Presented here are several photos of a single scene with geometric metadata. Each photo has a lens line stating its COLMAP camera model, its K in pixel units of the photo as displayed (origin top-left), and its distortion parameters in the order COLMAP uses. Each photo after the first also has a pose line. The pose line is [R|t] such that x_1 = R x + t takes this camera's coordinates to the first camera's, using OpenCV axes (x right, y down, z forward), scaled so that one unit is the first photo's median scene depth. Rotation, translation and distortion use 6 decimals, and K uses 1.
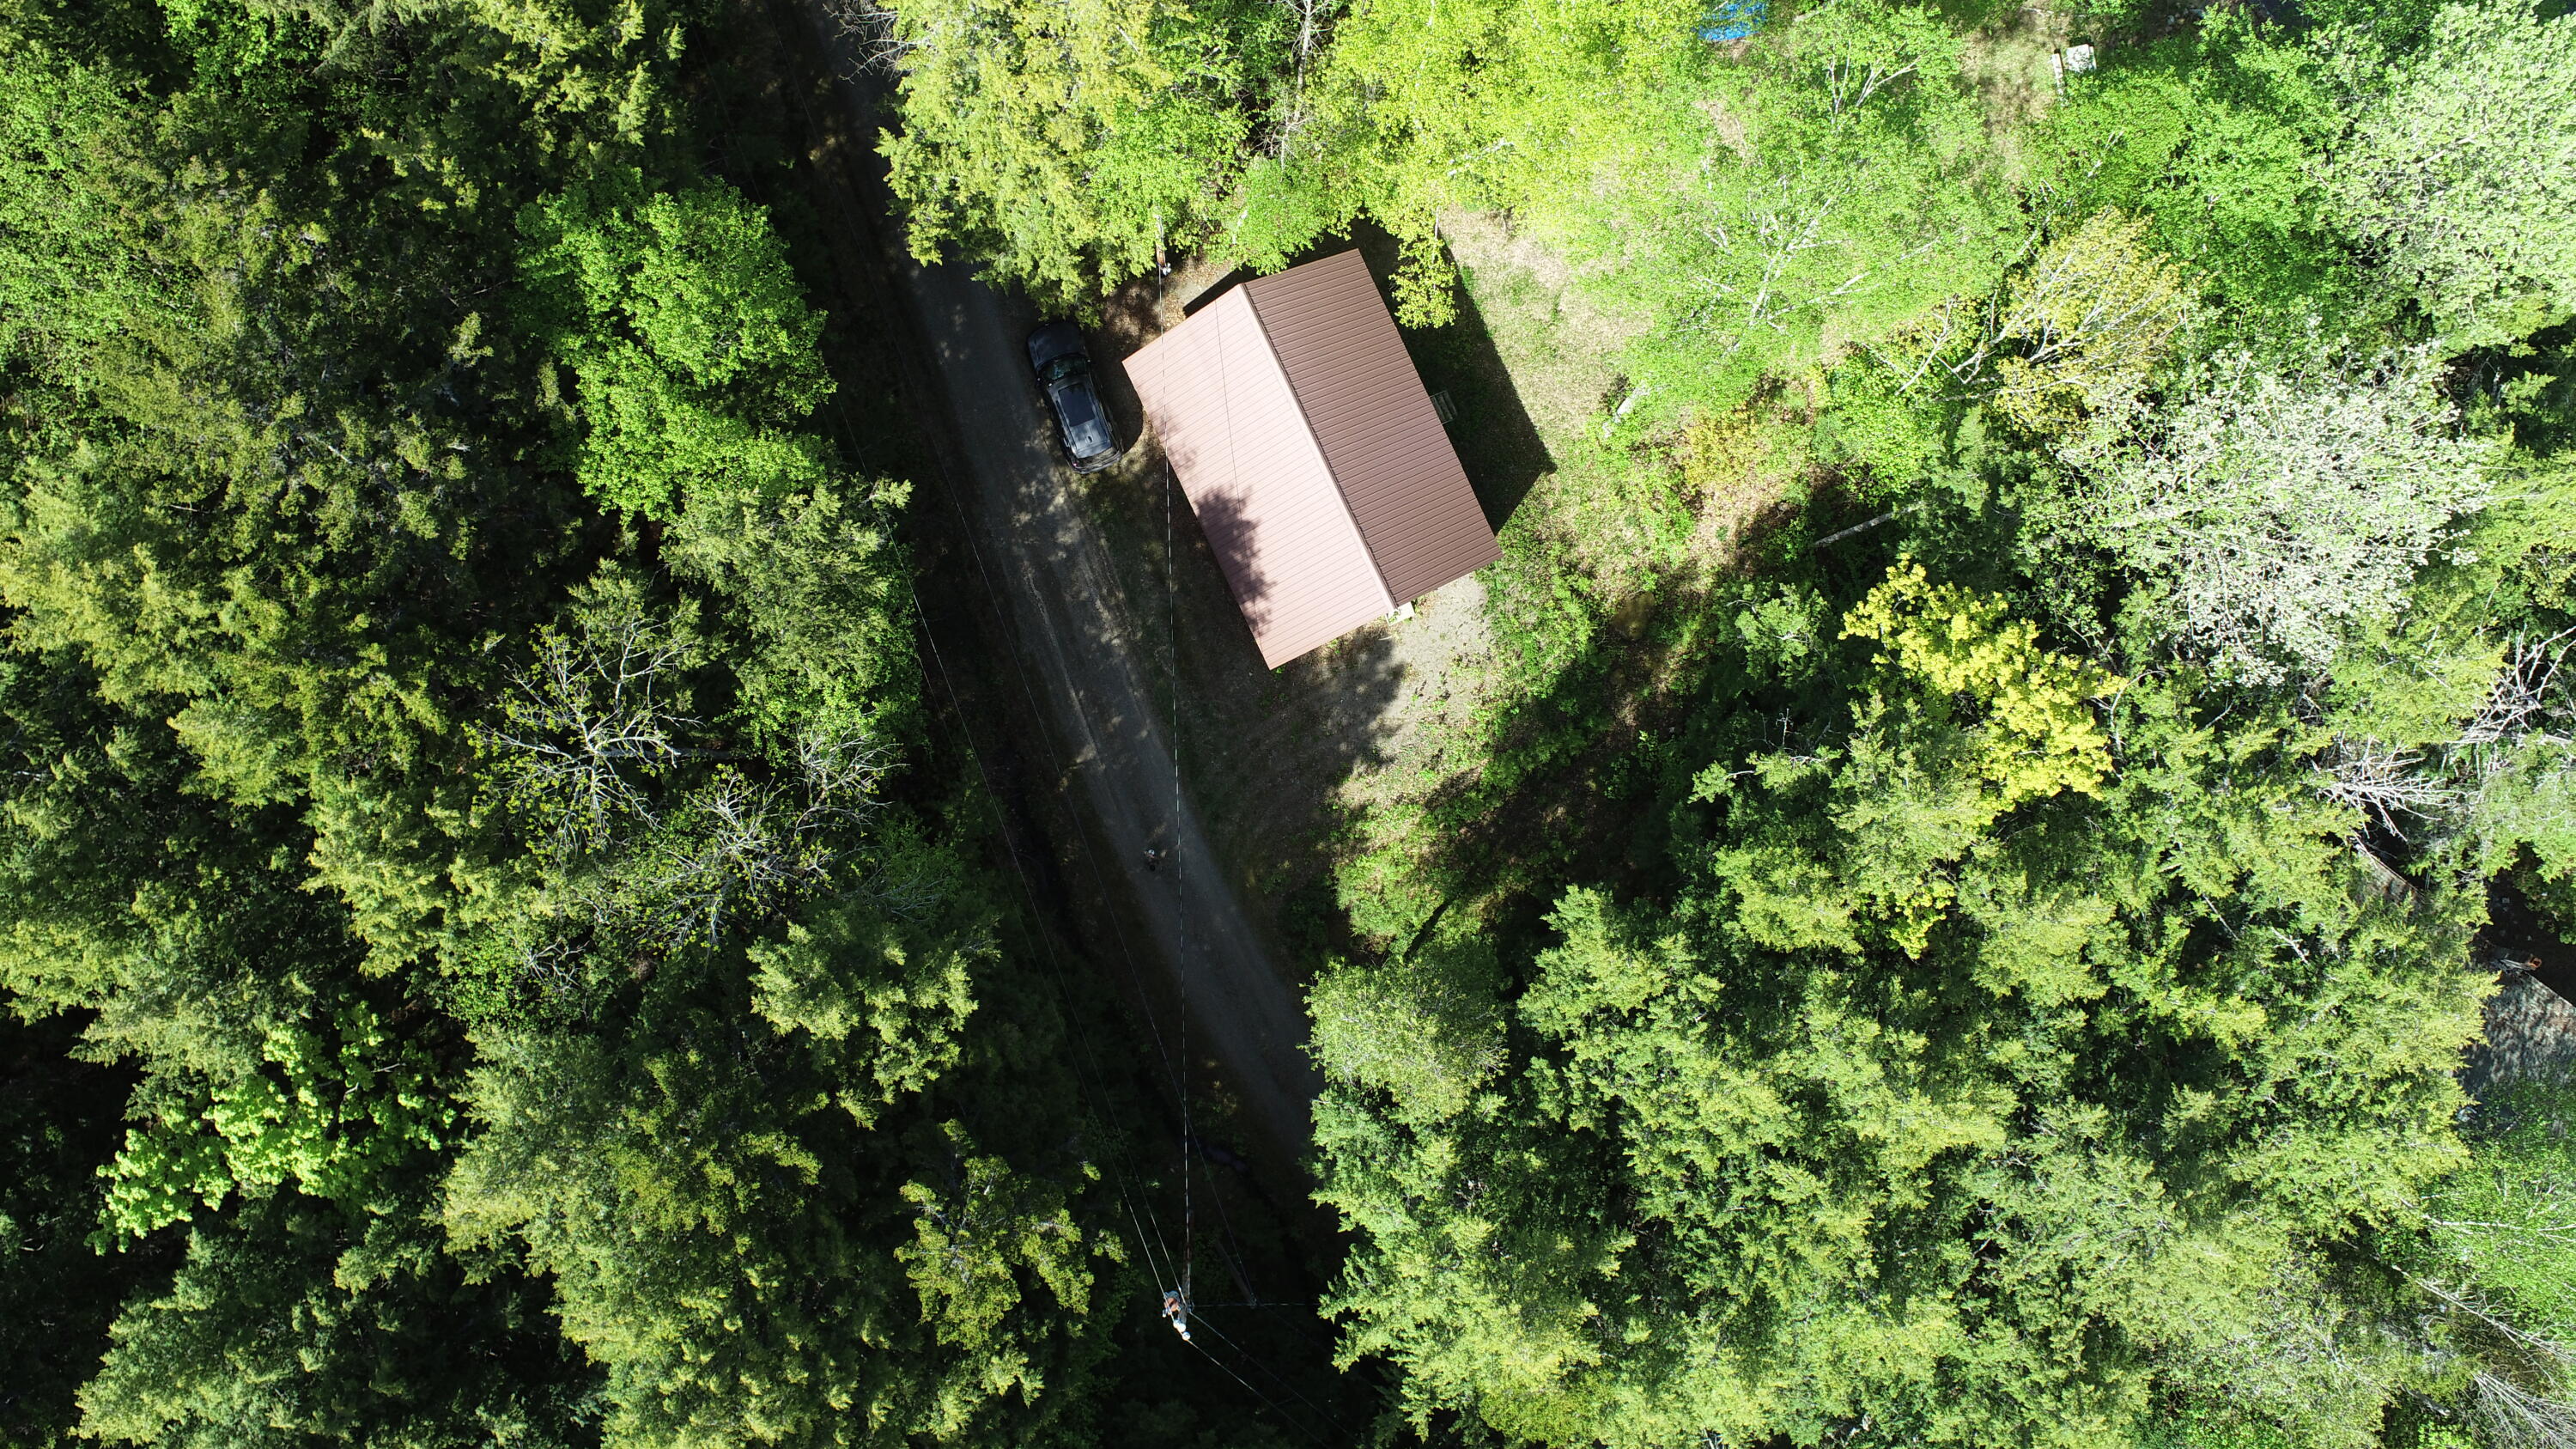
lens RADIAL K [[1745.2, 0, 1273.1], [0, 1745.2, 737.2], [0, 0, 1]] dist [-0.015405, 0.001857]
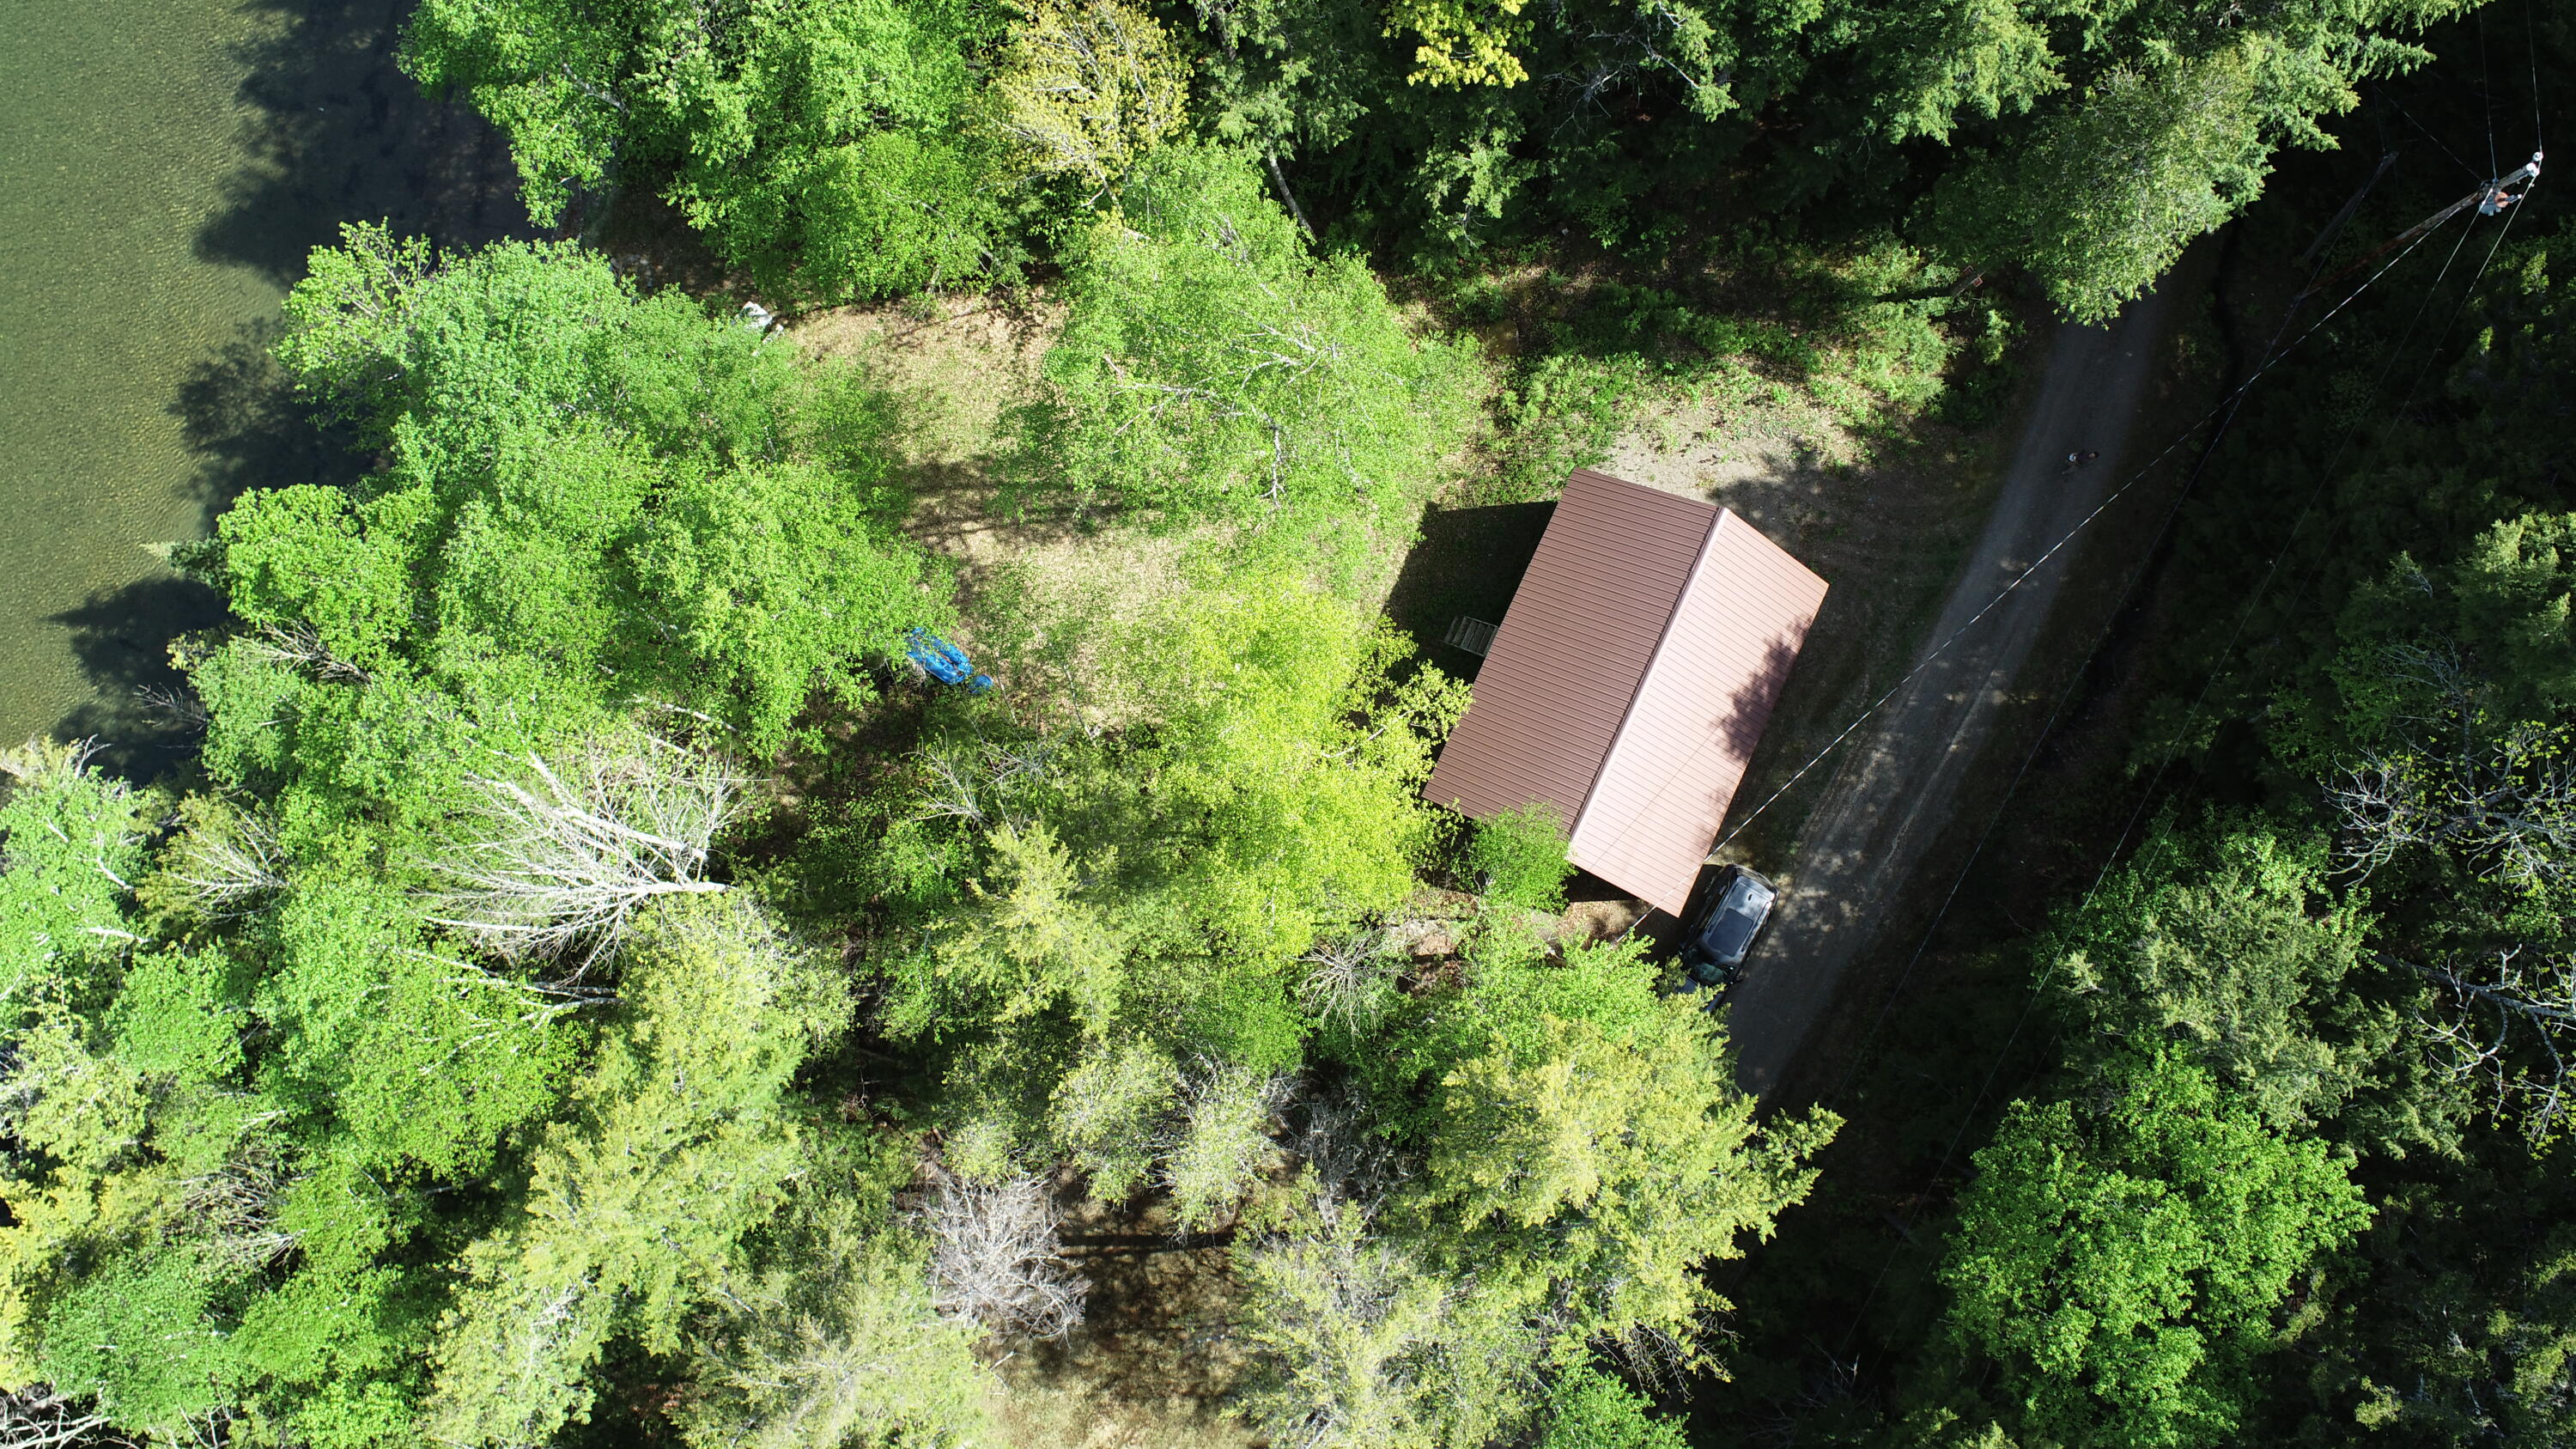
lens RADIAL K [[1745.2, 0, 1273.1], [0, 1745.2, 737.2], [0, 0, 1]] dist [-0.015405, 0.001857]
pose [[-0.632838, -0.773511, 0.034585, 0.093763], [0.774283, -0.632114, 0.030296, -0.357157], [-0.001572, 0.045951, 0.998942, 0.080468]]
